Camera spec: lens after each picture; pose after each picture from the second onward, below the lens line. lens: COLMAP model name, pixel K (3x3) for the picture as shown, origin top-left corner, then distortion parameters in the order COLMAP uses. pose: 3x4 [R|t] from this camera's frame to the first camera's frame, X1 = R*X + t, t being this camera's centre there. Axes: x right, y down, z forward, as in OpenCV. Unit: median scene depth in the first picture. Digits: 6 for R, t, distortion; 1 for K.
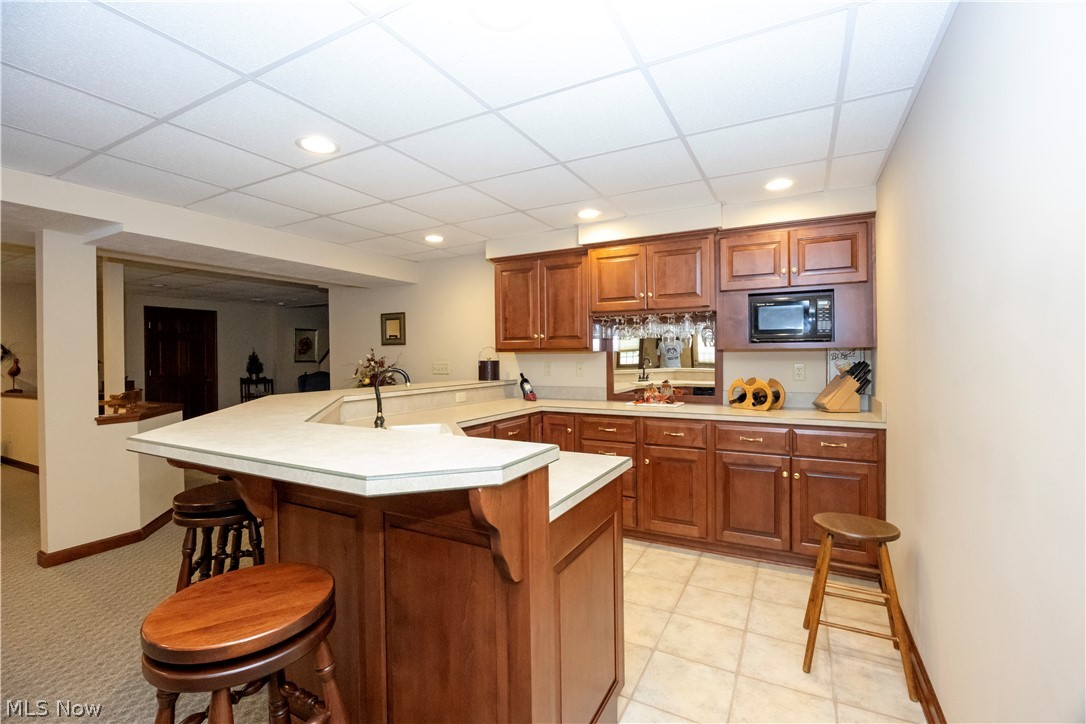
lens RADIAL K [[480.9, 0, 540.9], [0, 480.9, 358.6], [0, 0, 1]] dist [-0.011761, 0.000173]
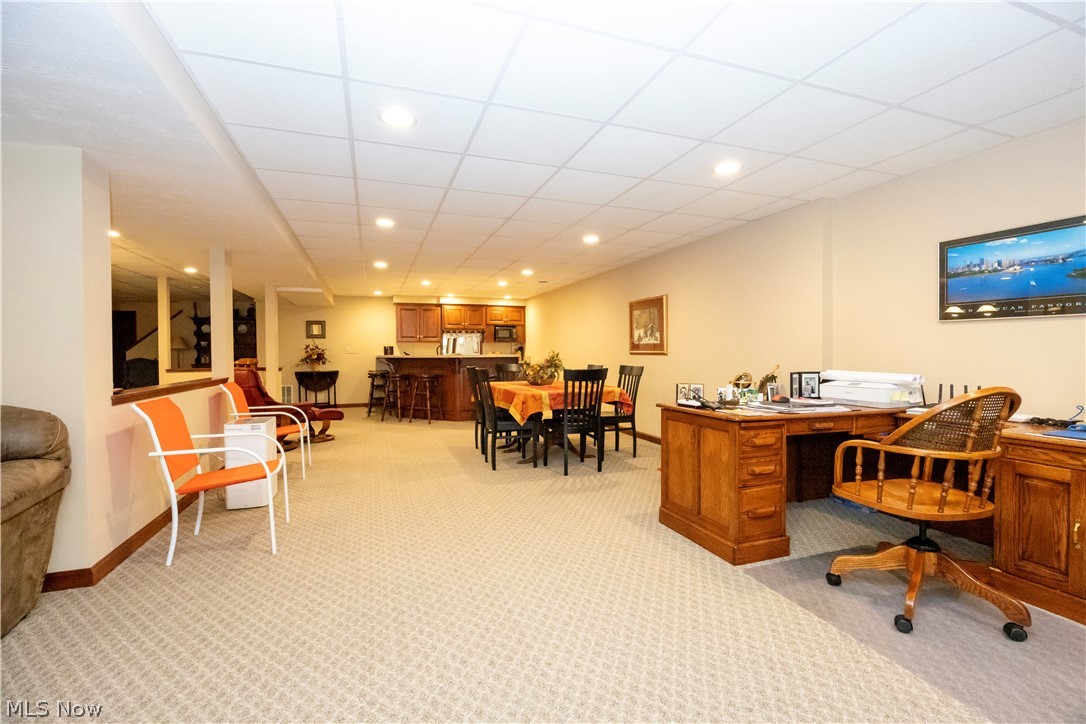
lens RADIAL K [[480.9, 0, 542.7], [0, 480.9, 360.6], [0, 0, 1]] dist [-0.011761, 0.000173]
pose [[0.667872, -0.013079, 0.744162, -1.310157], [0.005712, 0.999906, 0.012448, 0.046817], [-0.744255, -0.004063, 0.667884, -1.050355]]
